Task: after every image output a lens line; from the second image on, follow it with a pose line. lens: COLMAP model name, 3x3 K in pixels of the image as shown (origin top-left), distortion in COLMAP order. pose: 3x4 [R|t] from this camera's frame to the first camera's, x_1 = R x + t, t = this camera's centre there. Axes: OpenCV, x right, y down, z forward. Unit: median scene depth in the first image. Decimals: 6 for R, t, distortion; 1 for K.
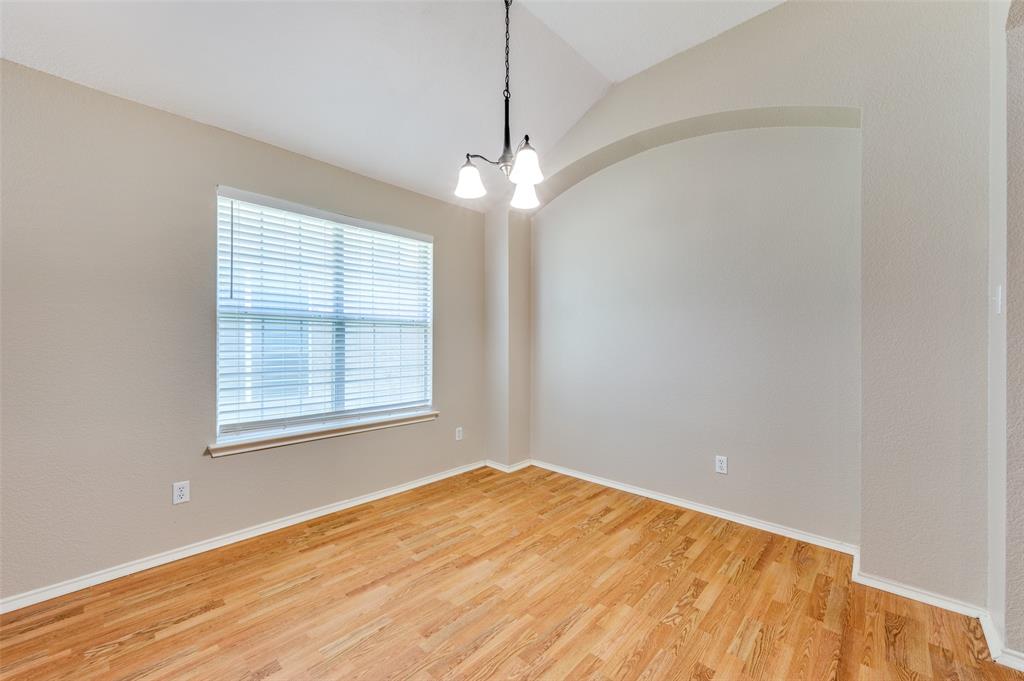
lens RADIAL K [[405.1, 0, 512.0], [0, 405.1, 340.5], [0, 0, 1]] dist [0.000887, 0.000304]
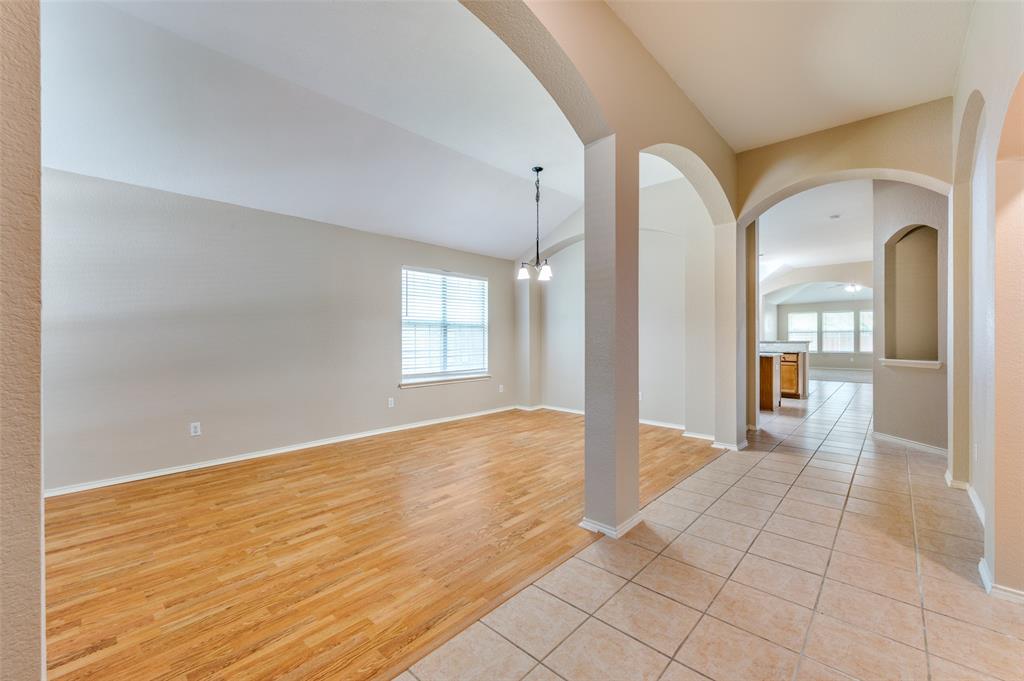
lens RADIAL K [[409.9, 0, 513.8], [0, 409.9, 333.8], [0, 0, 1]] dist [0.001991, 0.000972]
pose [[0.999972, -0.001905, 0.007254, -0.131656], [0.001948, 0.999981, -0.005915, 0.005779], [-0.007243, 0.005928, 0.999956, -1.143240]]
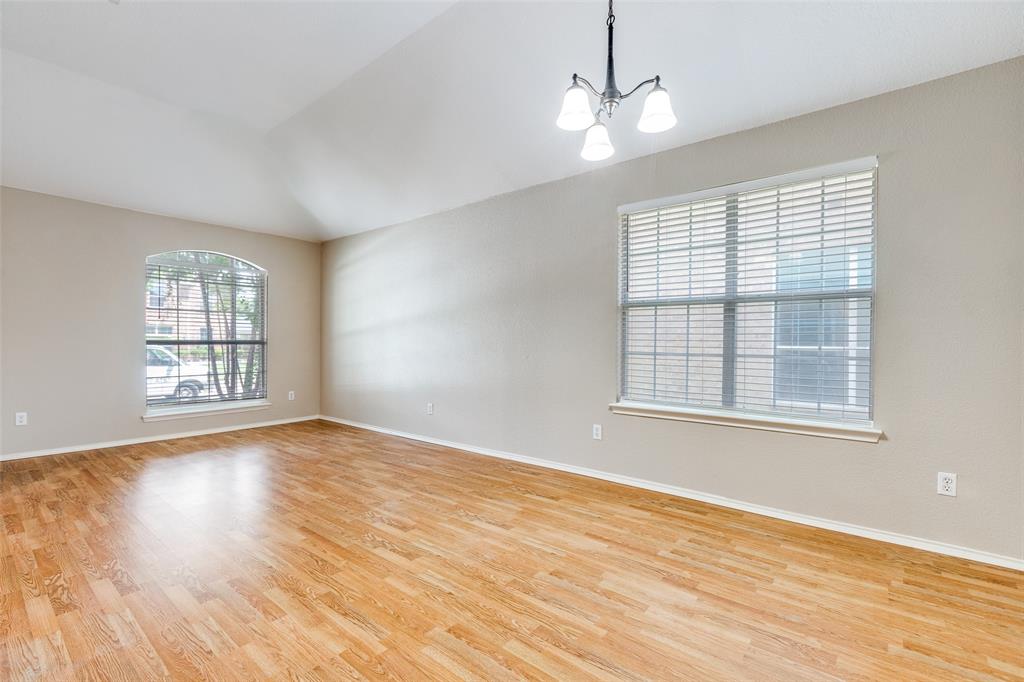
lens RADIAL K [[455.0, 0, 509.6], [0, 455.0, 349.0], [0, 0, 1]] dist [0.002533, -0.001161]
pose [[0.065089, 0.010587, -0.997823, 0.678090], [-0.005671, 0.999931, 0.010239, 0.058844], [0.997863, 0.004992, 0.065144, 0.520490]]
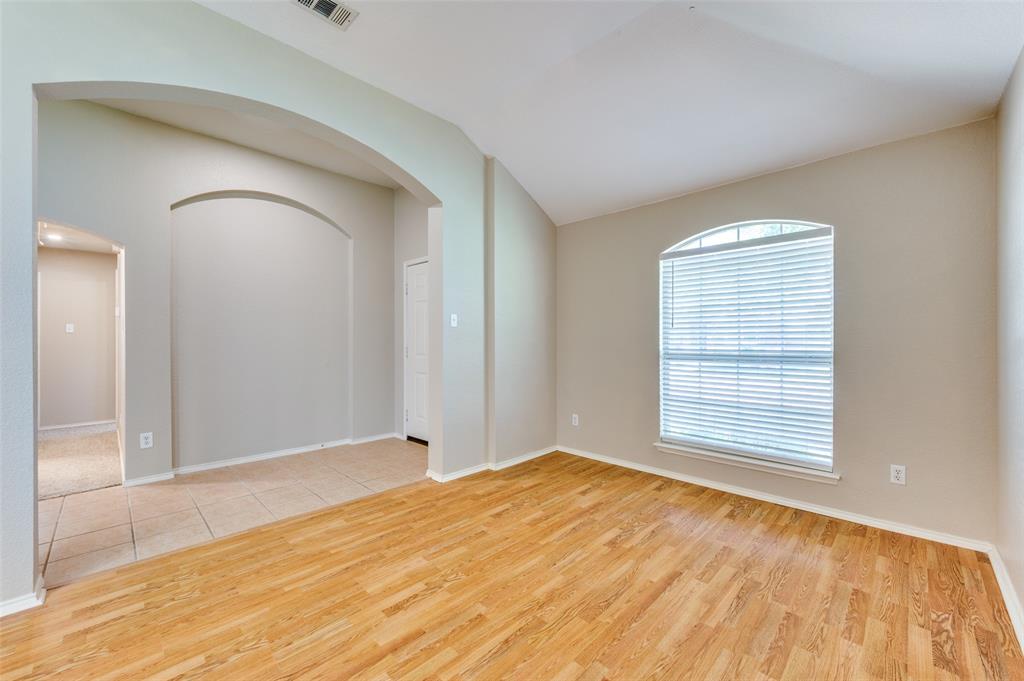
lens RADIAL K [[405.1, 0, 512.0], [0, 405.1, 340.5], [0, 0, 1]] dist [0.000887, 0.000304]
pose [[-0.999019, 0.004422, 0.044058, -0.839684], [0.004690, 0.999971, 0.005988, -0.000189], [-0.044030, 0.006188, -0.999011, 0.555101]]
